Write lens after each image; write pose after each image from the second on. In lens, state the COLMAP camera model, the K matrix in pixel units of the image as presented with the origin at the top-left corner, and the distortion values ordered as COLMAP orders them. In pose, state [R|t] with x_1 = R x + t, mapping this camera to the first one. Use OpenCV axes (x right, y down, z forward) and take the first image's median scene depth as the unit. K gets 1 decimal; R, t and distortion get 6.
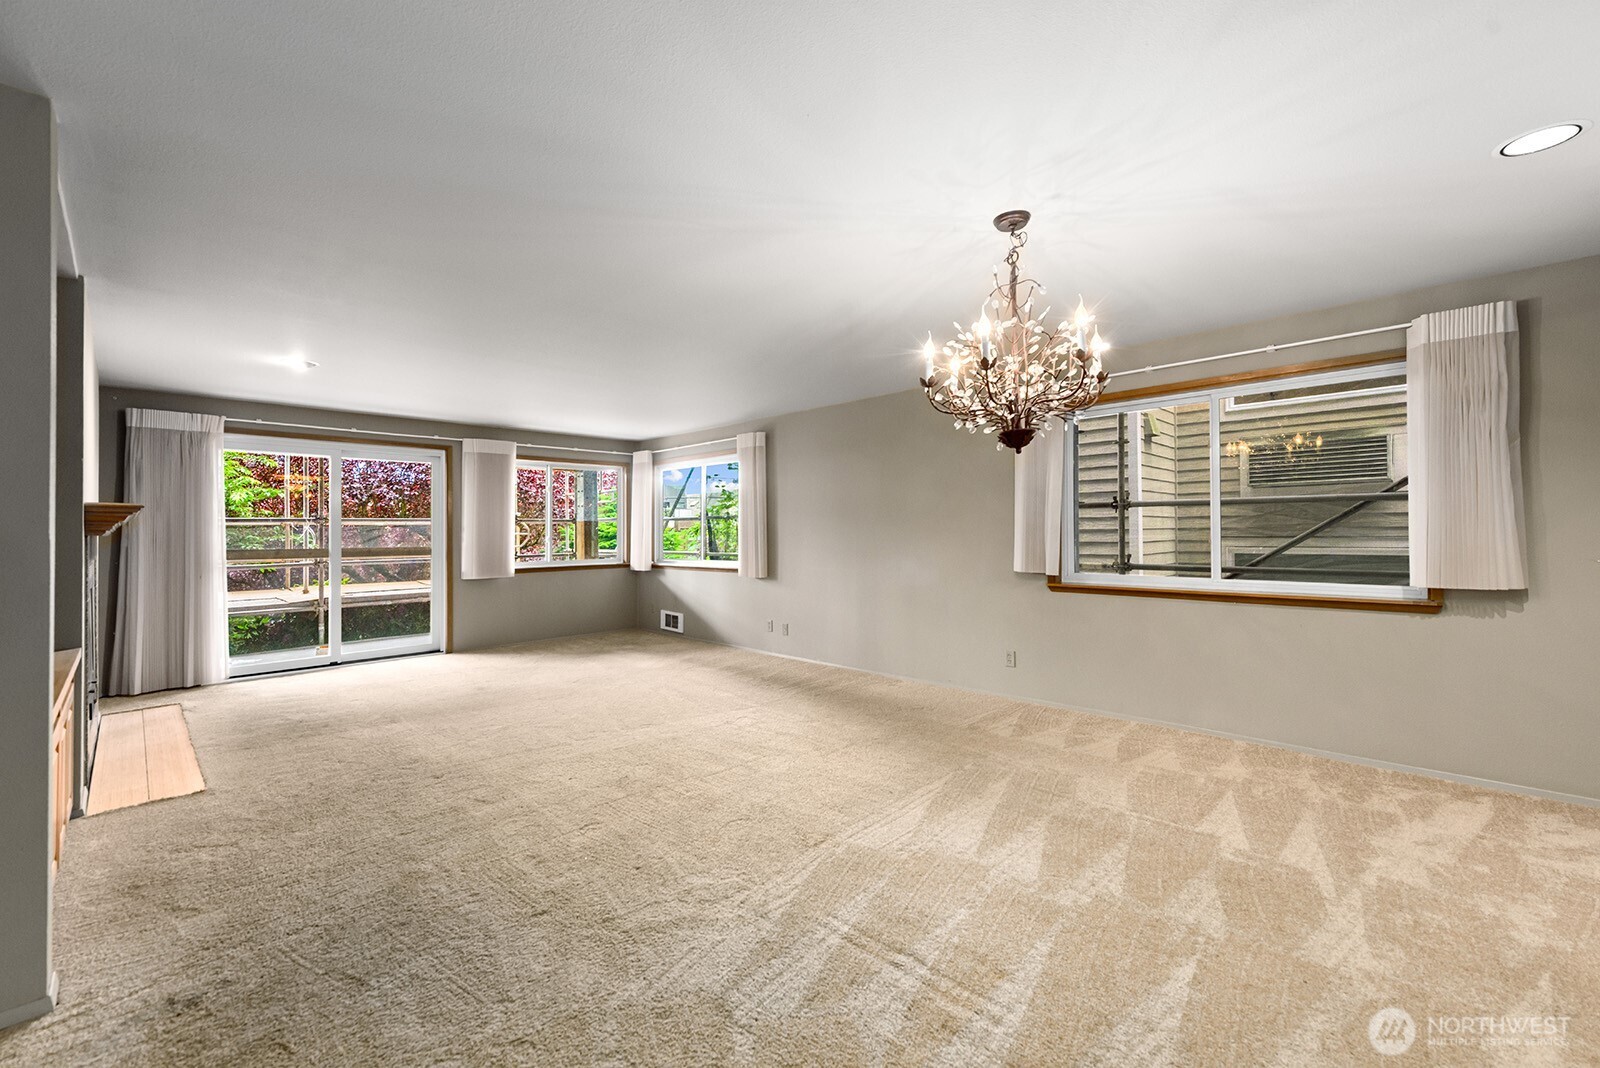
lens RADIAL K [[654.2, 0, 793.9], [0, 654.2, 520.1], [0, 0, 1]] dist [0.003428, -0.000736]
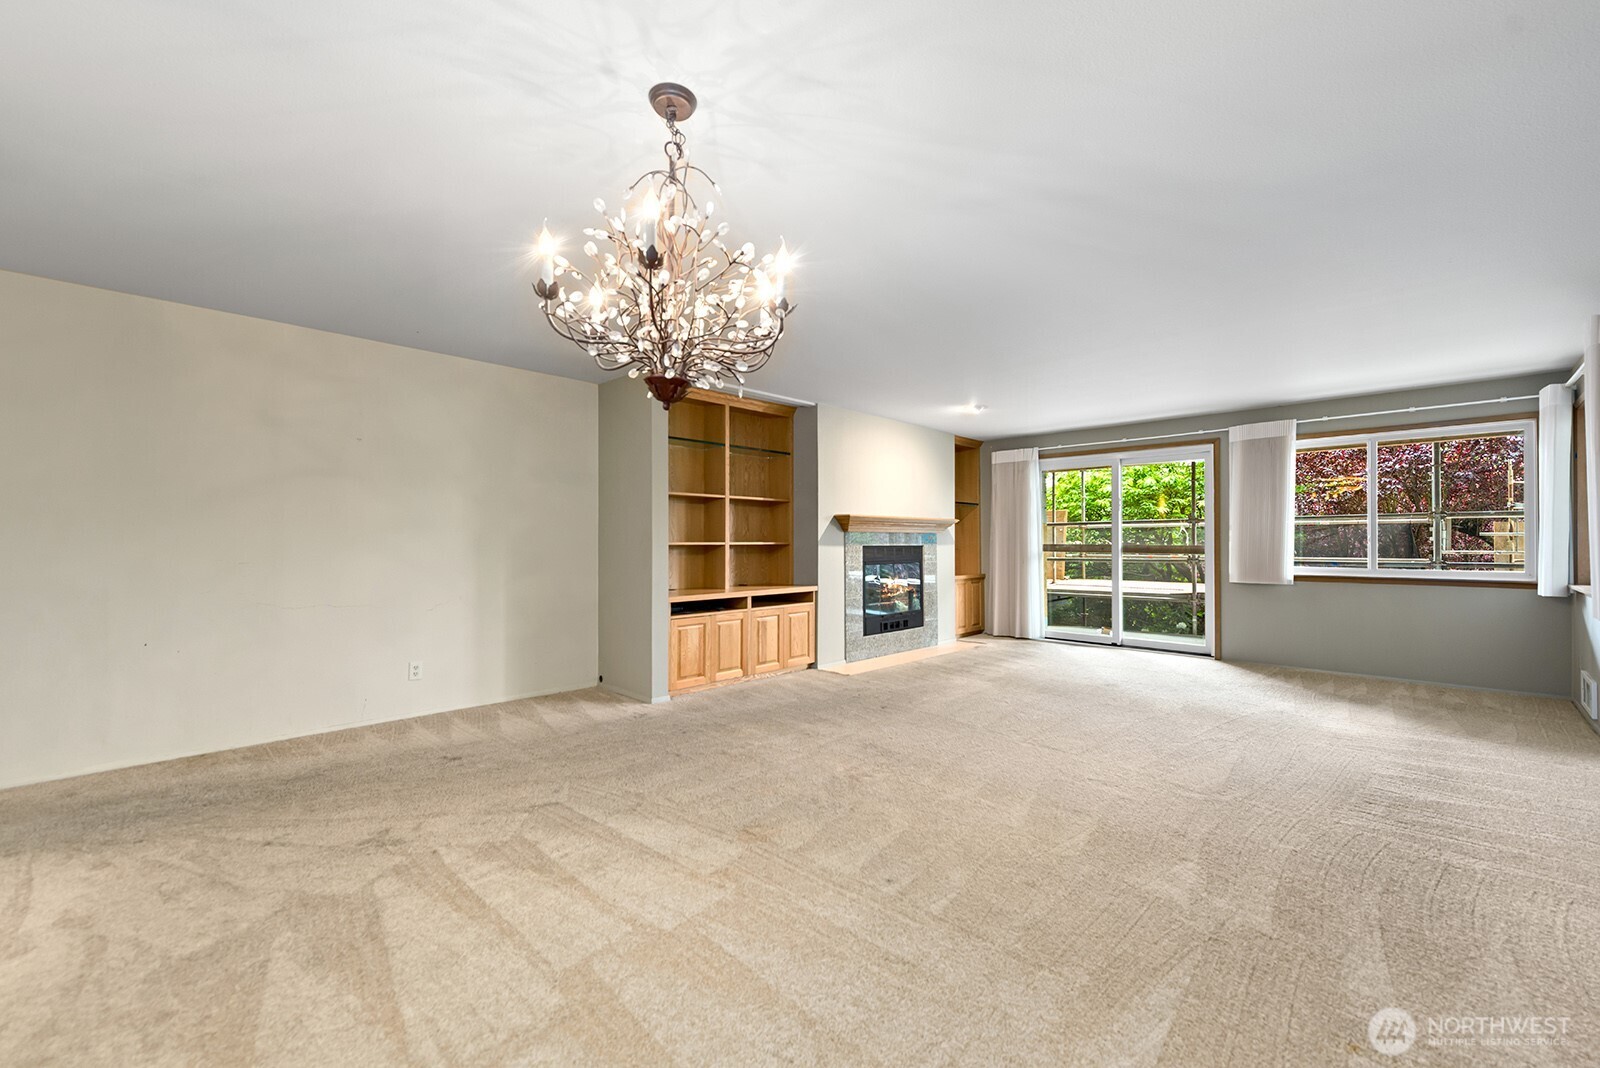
lens RADIAL K [[638.6, 0, 811.4], [0, 638.6, 533.6], [0, 0, 1]] dist [0.007518, -0.002412]
pose [[0.005149, -0.003754, -0.999980, 0.396133], [0.016745, 0.999853, -0.003668, 0.016730], [0.999847, -0.016726, 0.005211, 0.425328]]
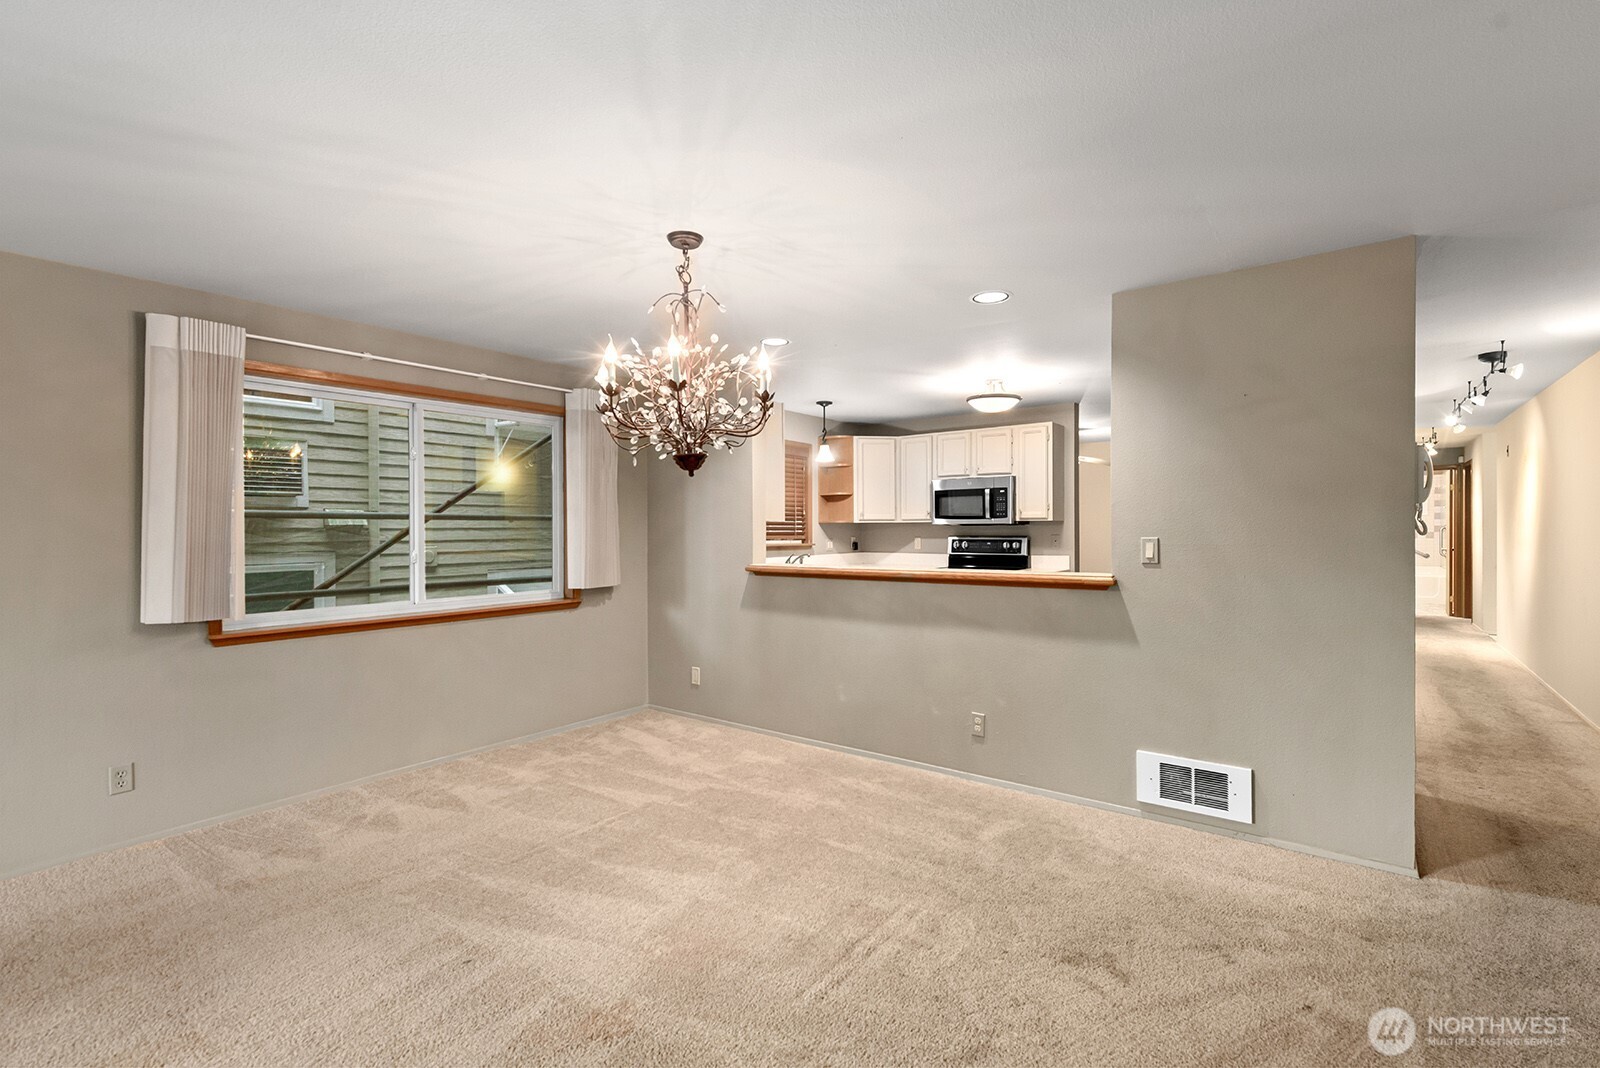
lens RADIAL K [[713.8, 0, 831.0], [0, 713.8, 536.3], [0, 0, 1]] dist [0.016503, -0.006563]
pose [[-0.156873, 0.000287, 0.987619, -0.282075], [-0.009698, 0.999951, -0.001831, -0.004215], [-0.987571, -0.009865, -0.156863, 0.348645]]
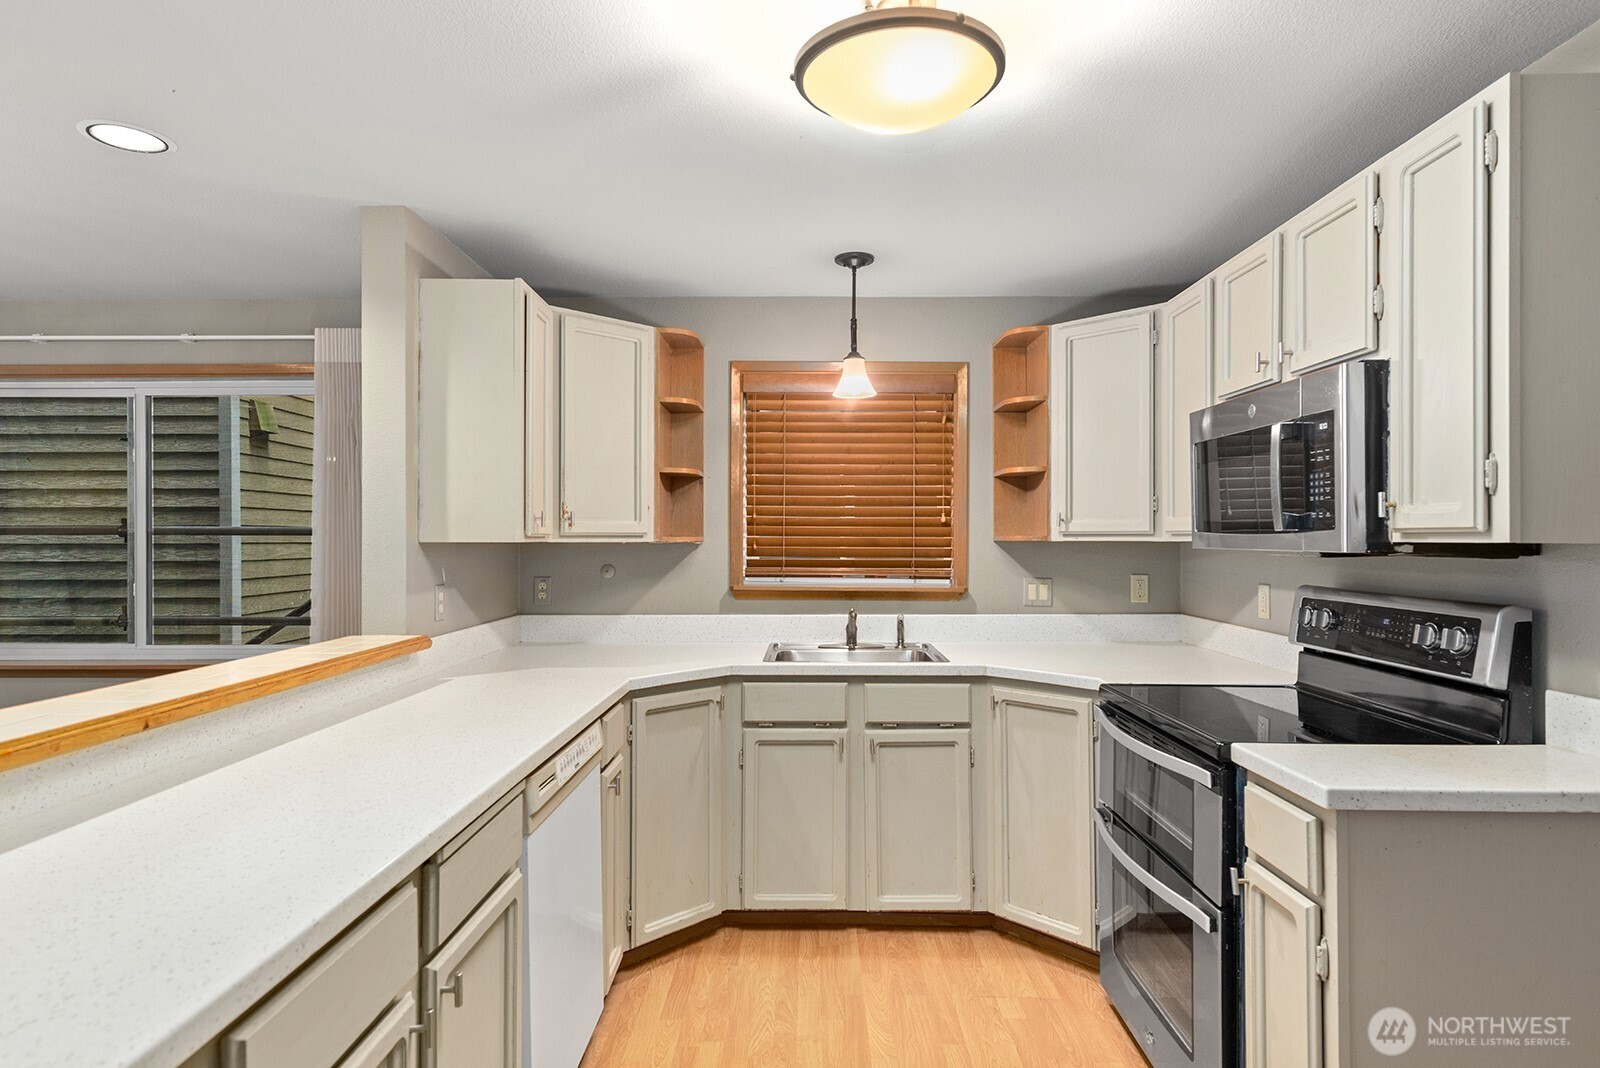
lens RADIAL K [[894.9, 0, 800.8], [0, 894.9, 540.9], [0, 0, 1]] dist [0.024928, -0.006605]
pose [[0.716681, 0.007467, 0.697361, 0.284168], [-0.018634, 0.999791, 0.008444, -0.028329], [-0.697152, -0.019046, 0.716670, -0.127279]]
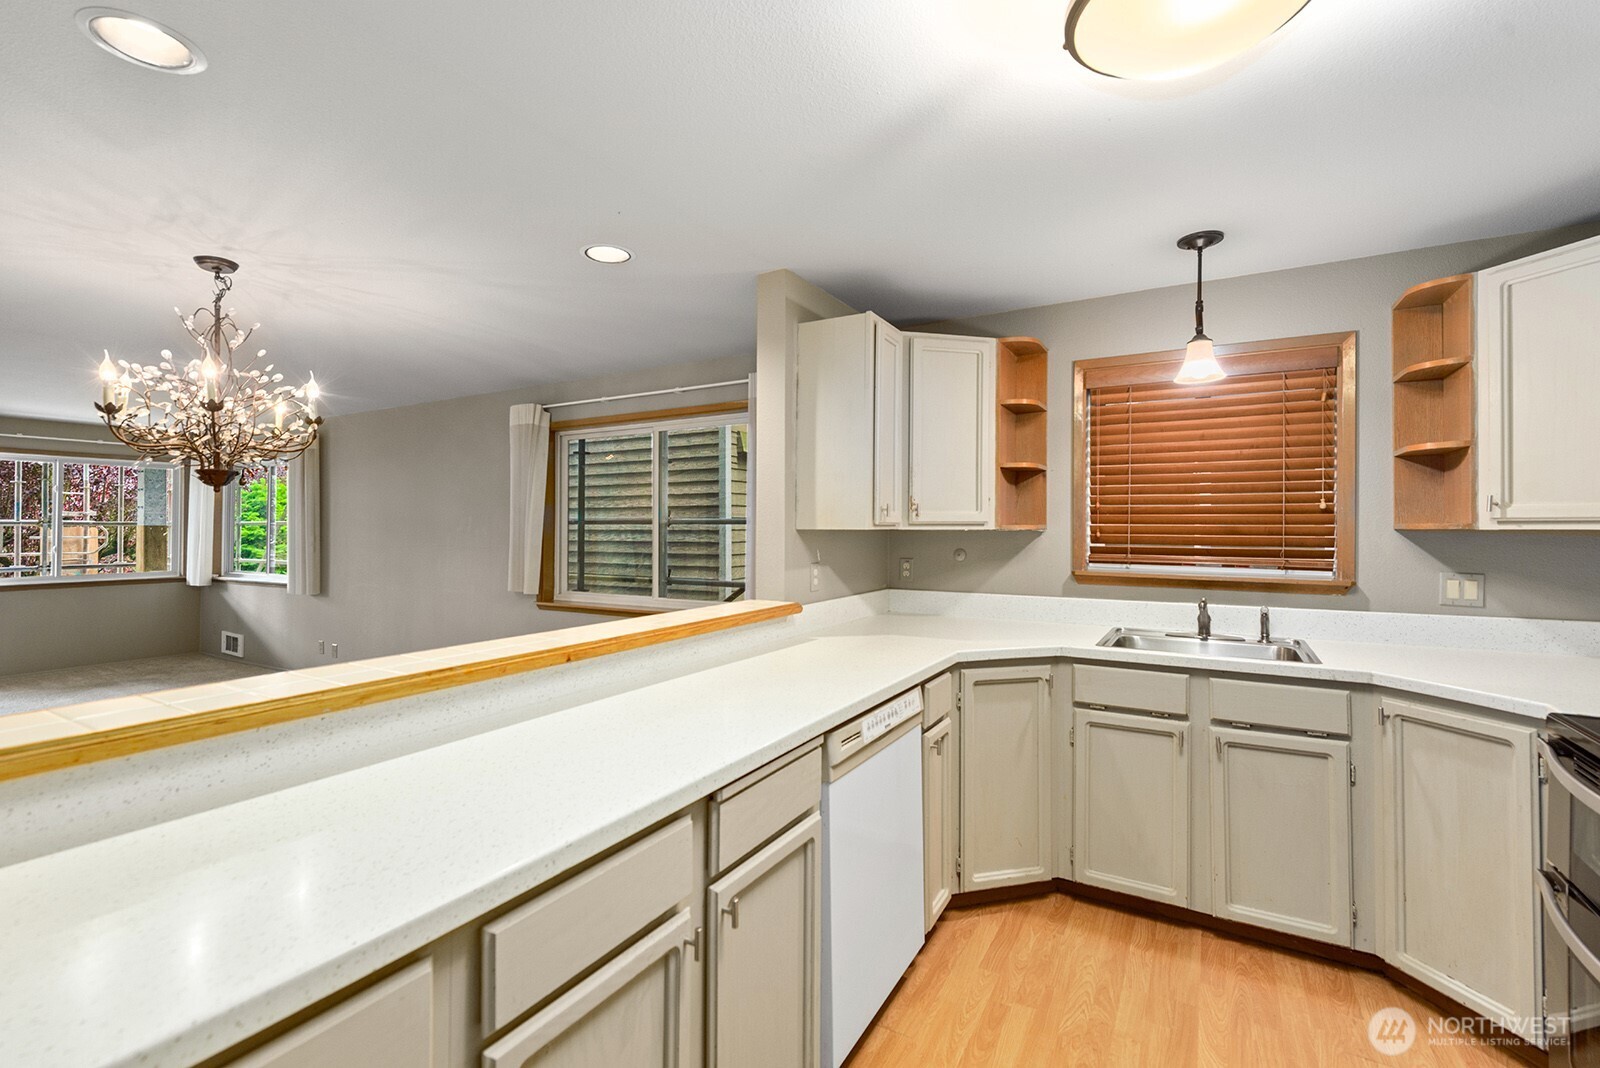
lens RADIAL K [[713.8, 0, 784.6], [0, 713.8, 524.9], [0, 0, 1]] dist [0.016503, -0.006563]
pose [[0.970390, 0.010145, 0.241330, 0.341617], [-0.013424, 0.999839, 0.011946, -0.028523], [-0.241169, -0.014832, 0.970370, -0.112968]]
